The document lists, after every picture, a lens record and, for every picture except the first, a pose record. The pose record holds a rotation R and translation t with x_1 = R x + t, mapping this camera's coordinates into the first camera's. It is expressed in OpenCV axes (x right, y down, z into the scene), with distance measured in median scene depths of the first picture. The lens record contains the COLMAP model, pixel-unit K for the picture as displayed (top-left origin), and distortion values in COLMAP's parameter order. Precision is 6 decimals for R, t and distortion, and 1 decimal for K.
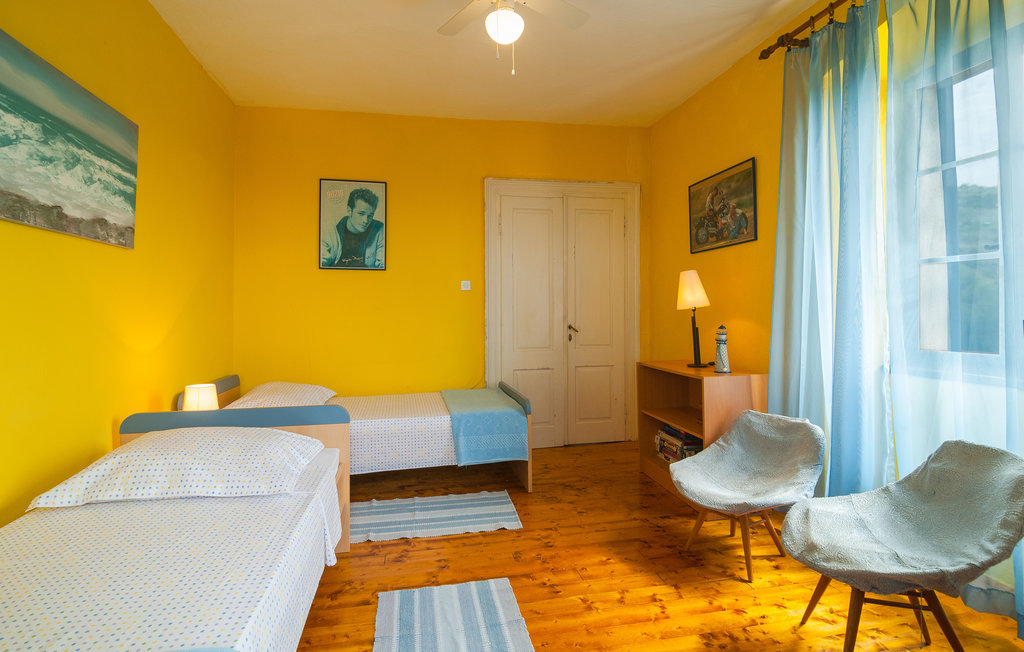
lens RADIAL K [[500.7, 0, 504.4], [0, 500.7, 301.9], [0, 0, 1]] dist [-0.002555, -0.002087]
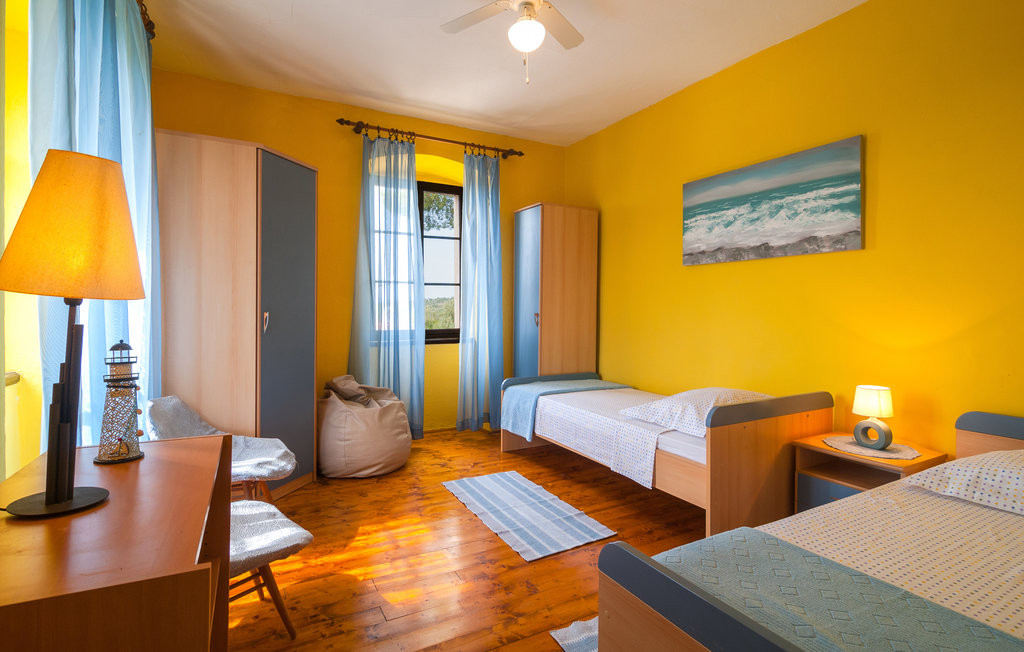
lens RADIAL K [[500.7, 0, 513.1], [0, 500.7, 319.2], [0, 0, 1]] dist [-0.002555, -0.002087]
pose [[-0.957088, 0.008673, -0.289669, 0.368825], [0.007908, 0.999961, 0.003811, 0.045263], [0.289691, 0.001357, -0.957119, 2.200116]]
